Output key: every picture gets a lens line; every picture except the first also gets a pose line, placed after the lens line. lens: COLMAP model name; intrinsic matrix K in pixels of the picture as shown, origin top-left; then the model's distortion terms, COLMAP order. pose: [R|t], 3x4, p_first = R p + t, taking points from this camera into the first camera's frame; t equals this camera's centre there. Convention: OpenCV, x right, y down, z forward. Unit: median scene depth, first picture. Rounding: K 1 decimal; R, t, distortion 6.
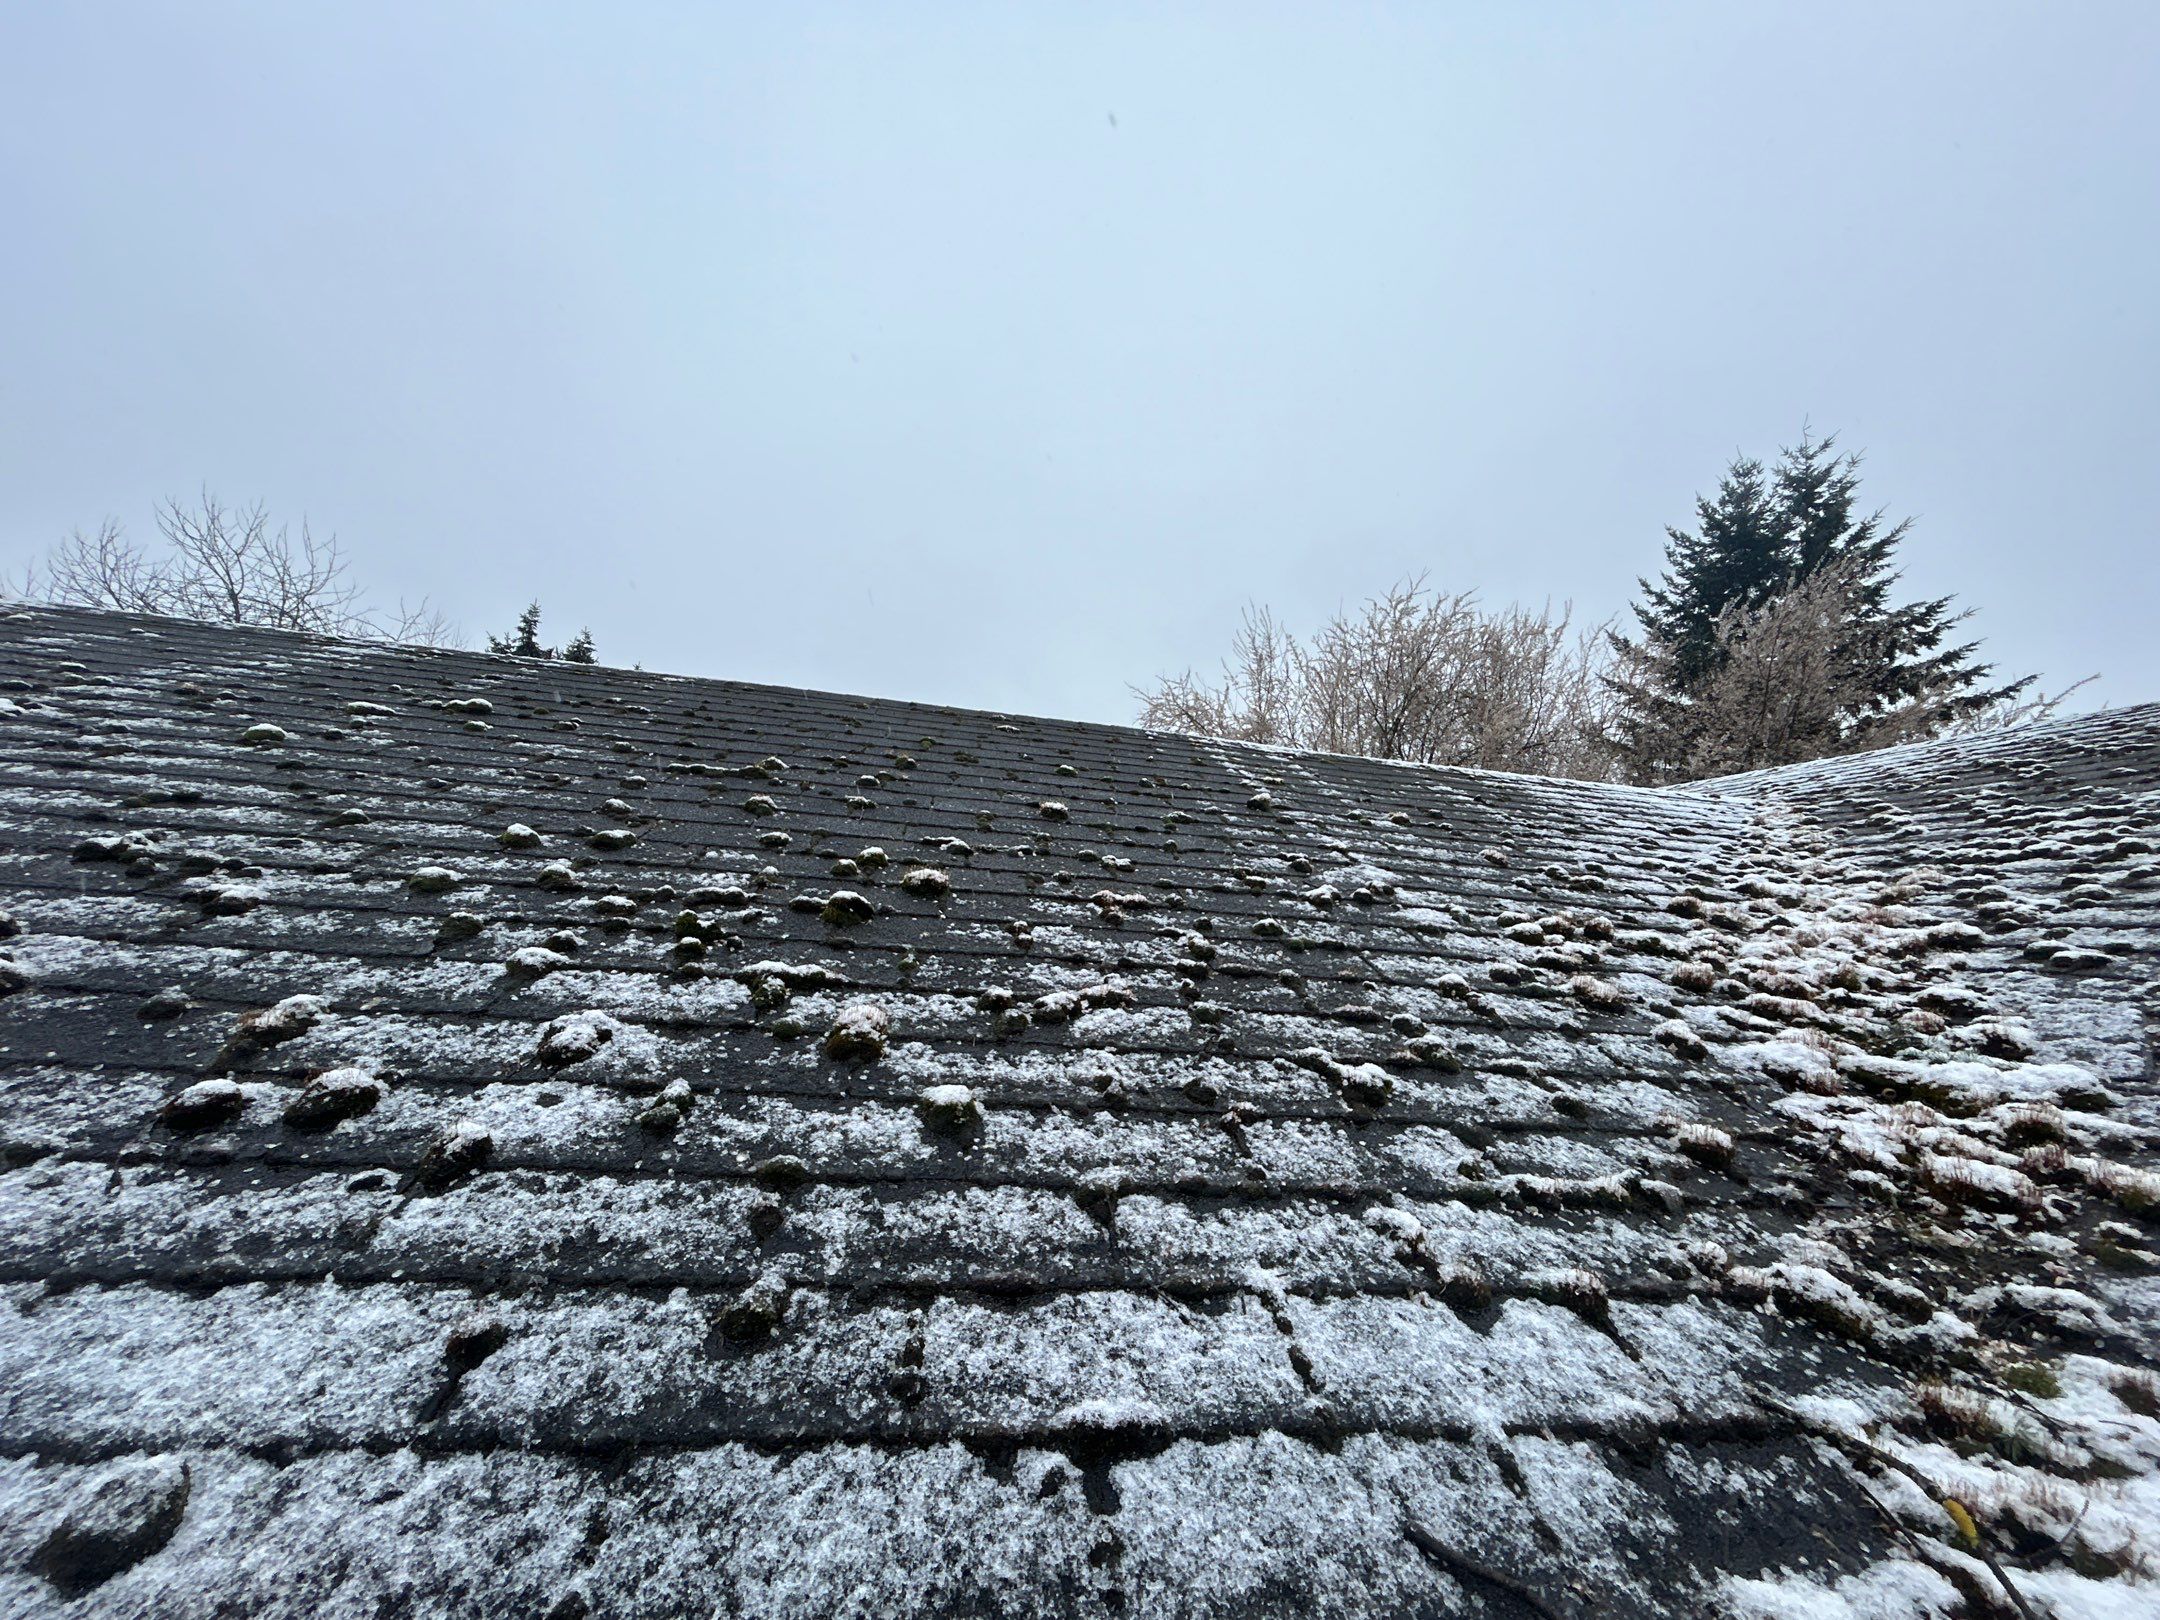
lens RADIAL K [[873.4, 0, 1074.7], [0, 873.4, 812.4], [0, 0, 1]] dist [-0.000852, 0.000541]
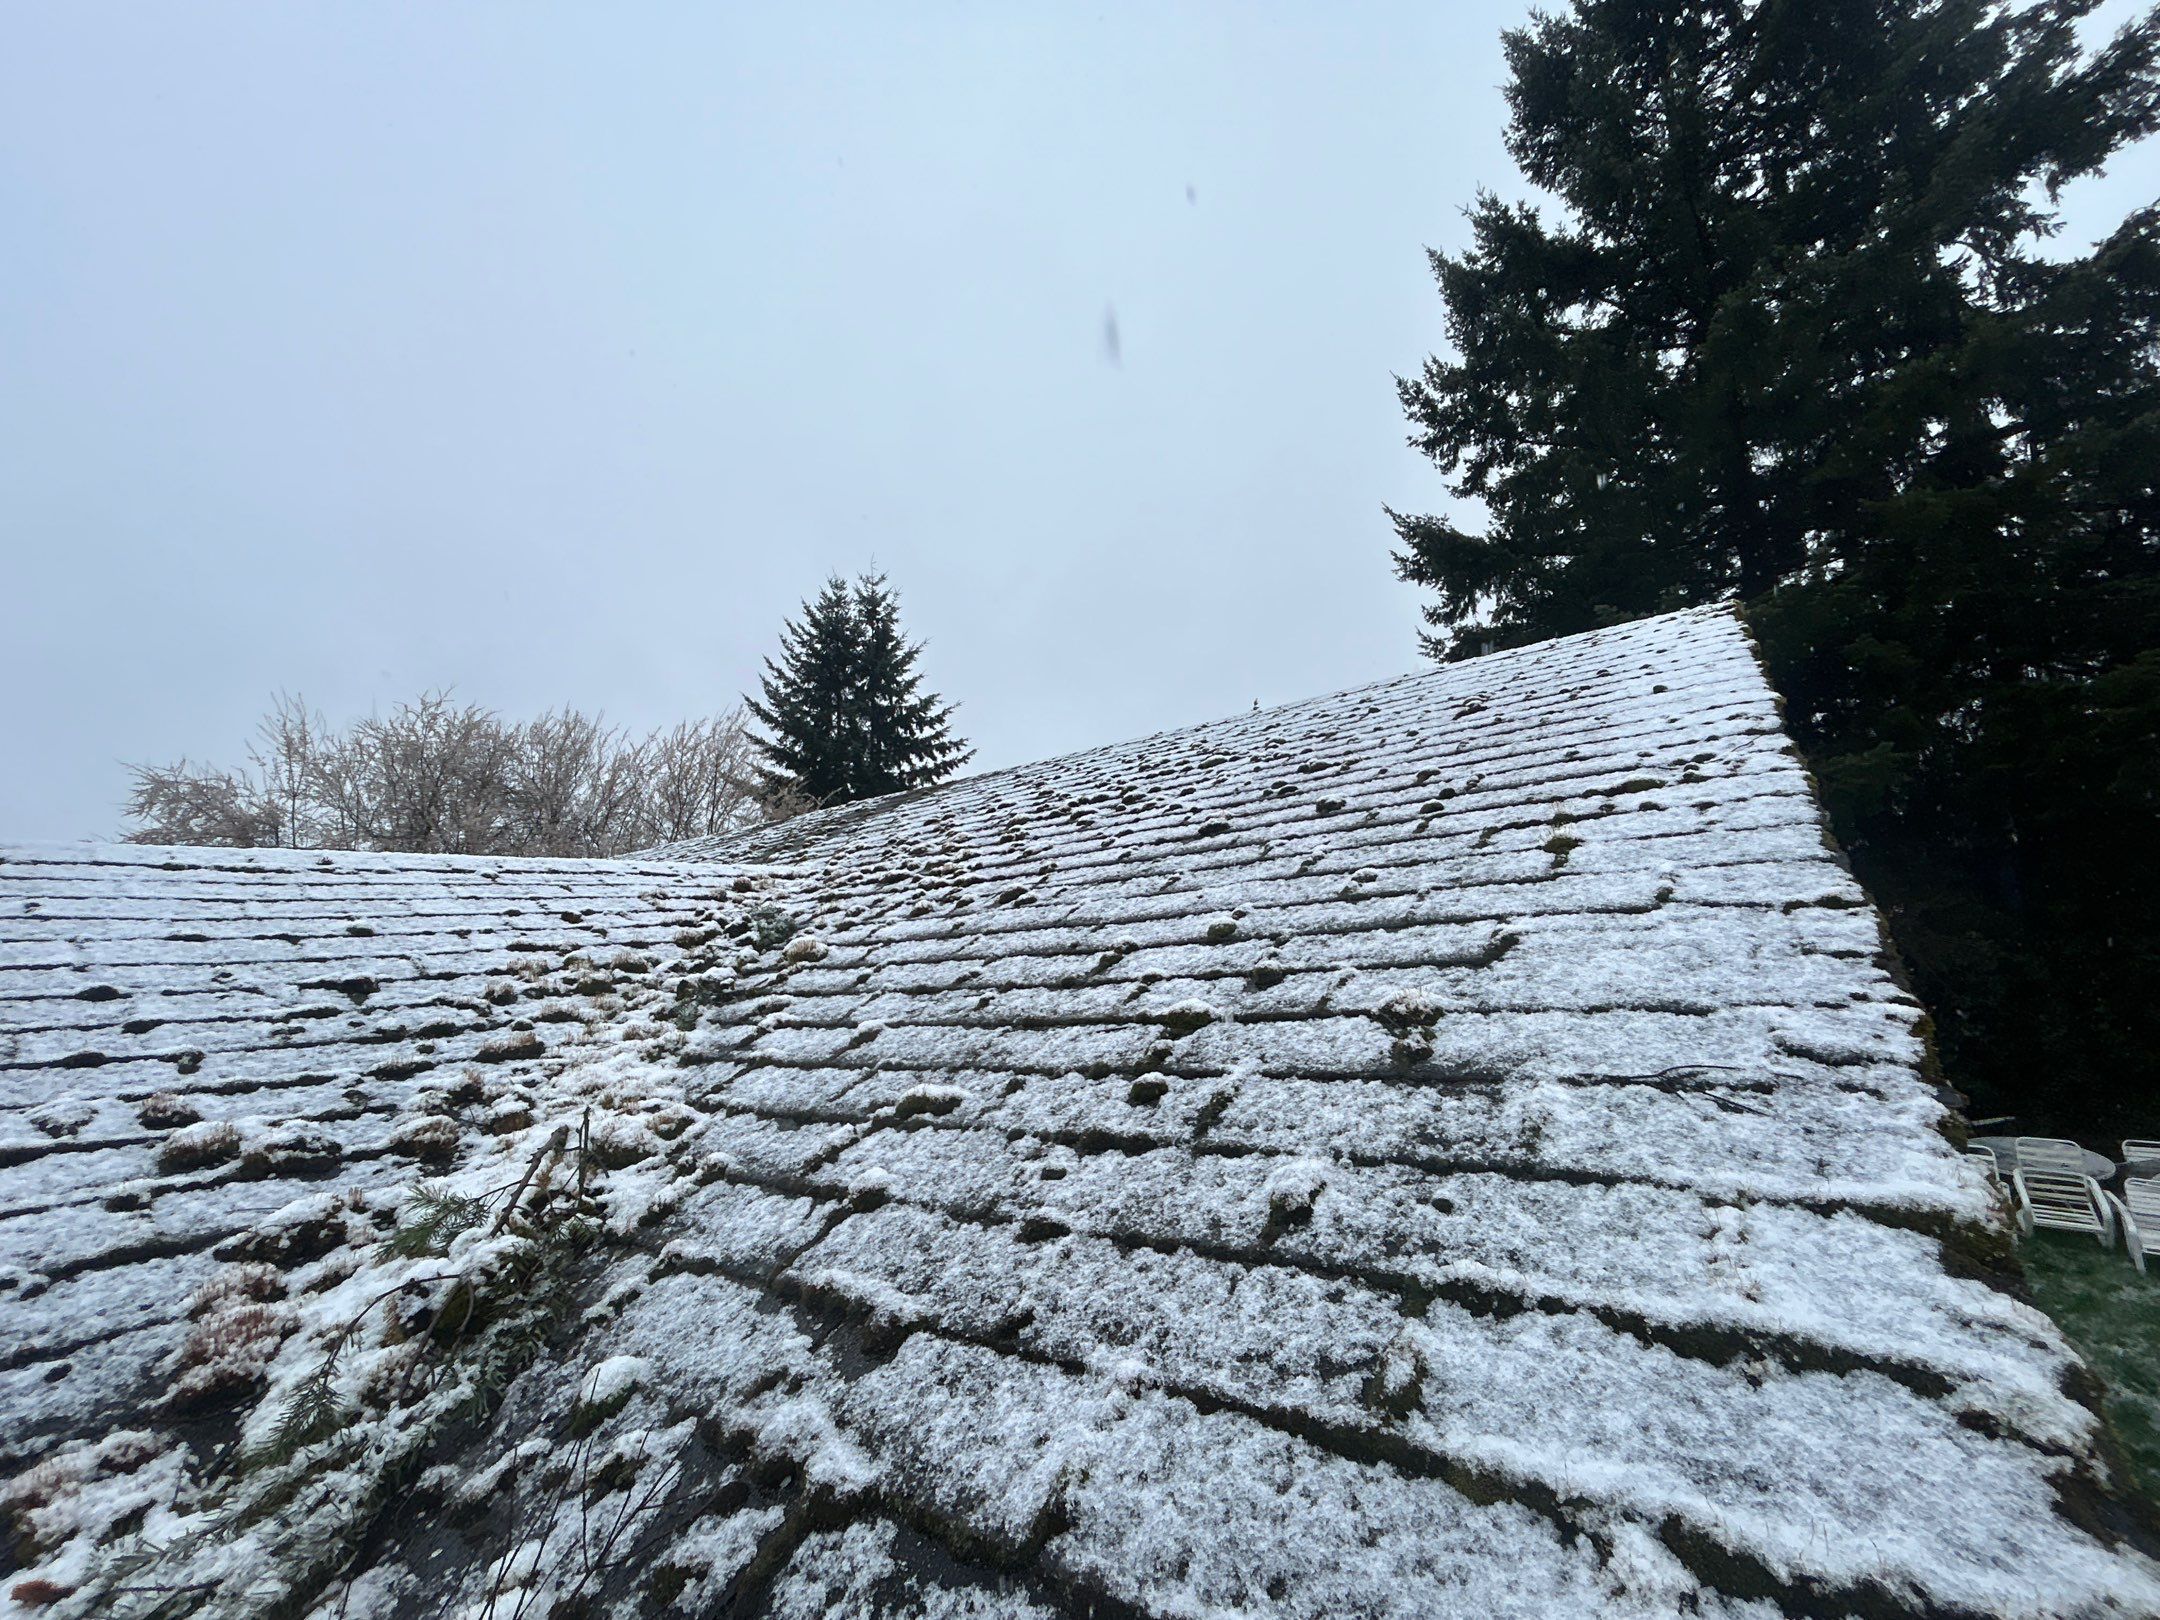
lens RADIAL K [[873.4, 0, 1082.1], [0, 873.4, 807.9], [0, 0, 1]] dist [-0.000852, 0.000541]
pose [[0.718486, -0.022807, 0.695168, 0.683634], [0.027266, 0.999618, 0.004614, -0.313140], [-0.695007, 0.015640, 0.718833, -1.893713]]
